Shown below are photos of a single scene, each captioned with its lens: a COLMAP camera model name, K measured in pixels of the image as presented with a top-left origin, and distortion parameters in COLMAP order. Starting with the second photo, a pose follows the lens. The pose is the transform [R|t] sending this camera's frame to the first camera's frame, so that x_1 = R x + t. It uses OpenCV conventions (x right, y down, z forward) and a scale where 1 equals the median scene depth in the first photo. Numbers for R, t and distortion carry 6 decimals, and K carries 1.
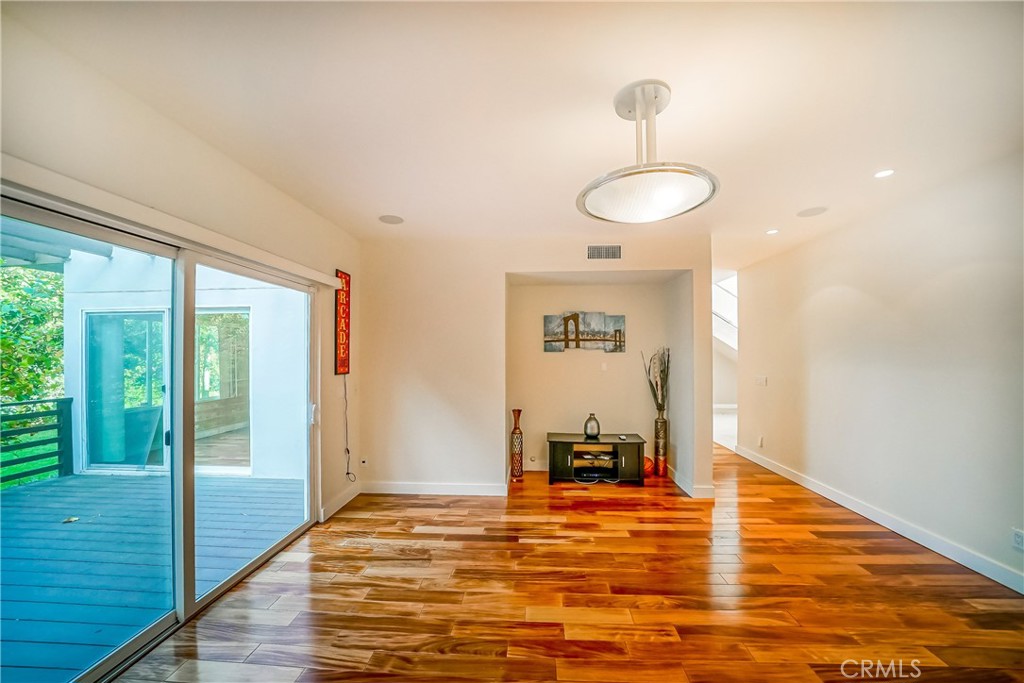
lens RADIAL K [[367.5, 0, 506.3], [0, 367.5, 347.4], [0, 0, 1]] dist [-0.017619, 0.000357]
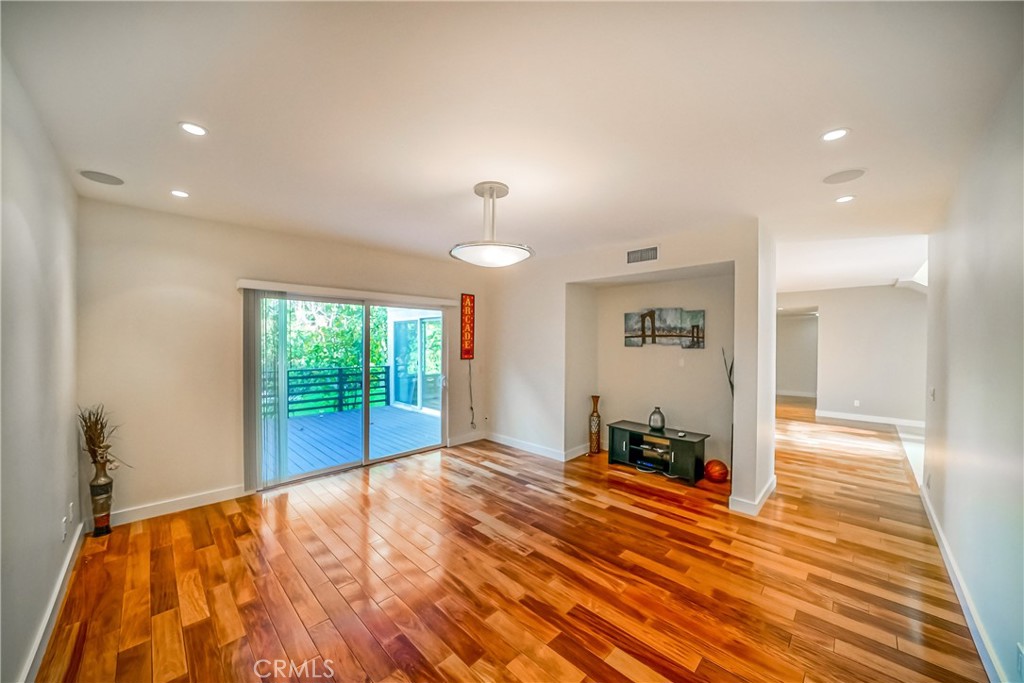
lens RADIAL K [[361.0, 0, 507.1], [0, 361.0, 336.6], [0, 0, 1]] dist [-0.018289, 0.000063]
pose [[0.747045, 0.000150, -0.664774, 0.603138], [0.003629, 0.999984, 0.004304, -0.025691], [0.664764, -0.005627, 0.747032, -0.041559]]
